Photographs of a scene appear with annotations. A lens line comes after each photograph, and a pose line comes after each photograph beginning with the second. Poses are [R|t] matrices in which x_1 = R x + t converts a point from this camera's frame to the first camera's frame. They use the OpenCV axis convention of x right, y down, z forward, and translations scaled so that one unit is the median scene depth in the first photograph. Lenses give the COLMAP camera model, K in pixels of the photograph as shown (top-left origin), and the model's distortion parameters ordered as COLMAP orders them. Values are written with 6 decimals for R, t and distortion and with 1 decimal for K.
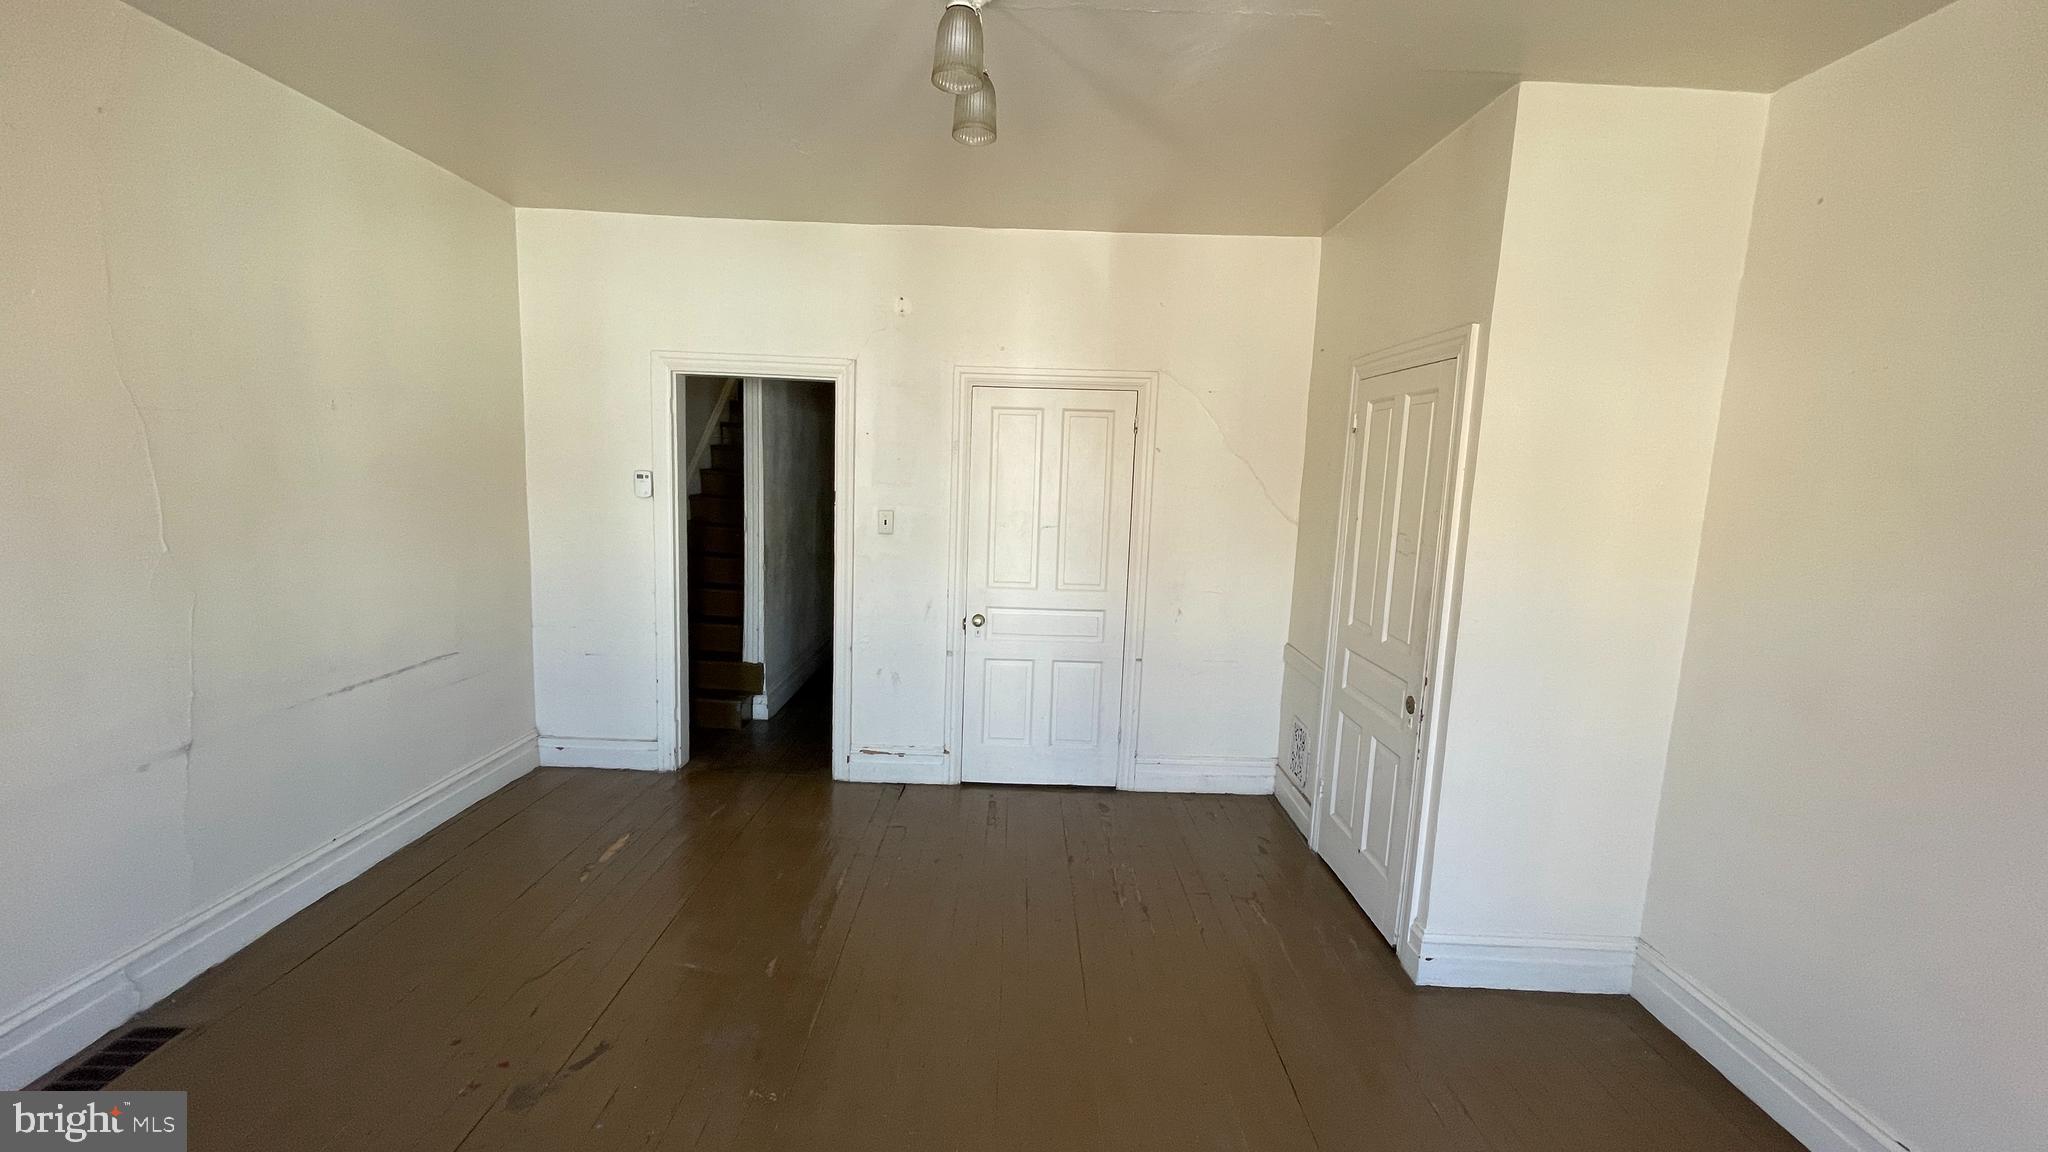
lens RADIAL K [[827.0, 0, 1017.7], [0, 827.0, 579.0], [0, 0, 1]] dist [0.000175, -0.001266]
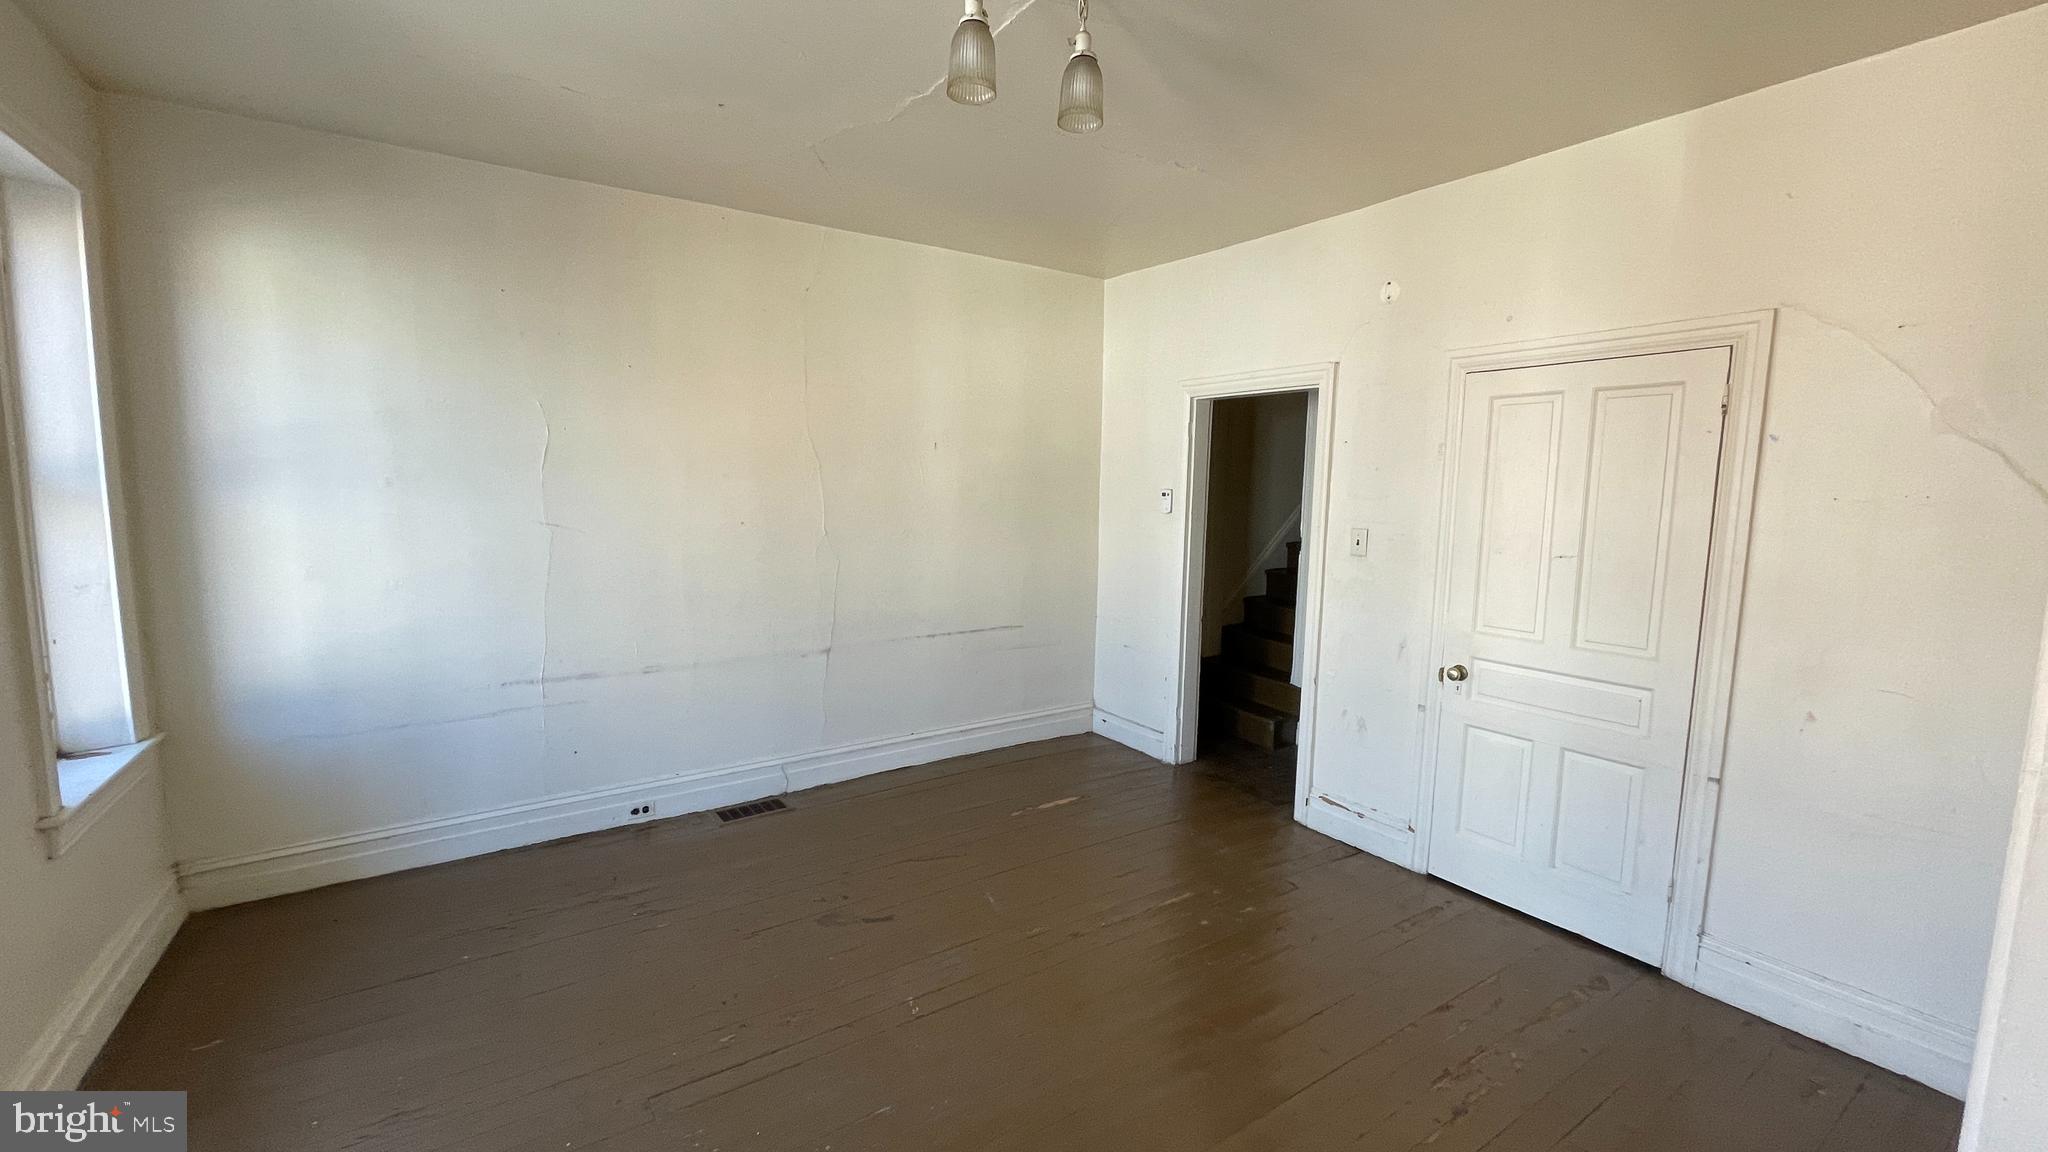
lens RADIAL K [[827.0, 0, 1019.3], [0, 827.0, 577.0], [0, 0, 1]] dist [0.000175, -0.001266]
pose [[0.548838, 0.070150, -0.832980, 0.369263], [-0.104389, 0.994424, 0.014966, -0.008089], [0.829385, 0.078740, 0.553101, 0.220490]]
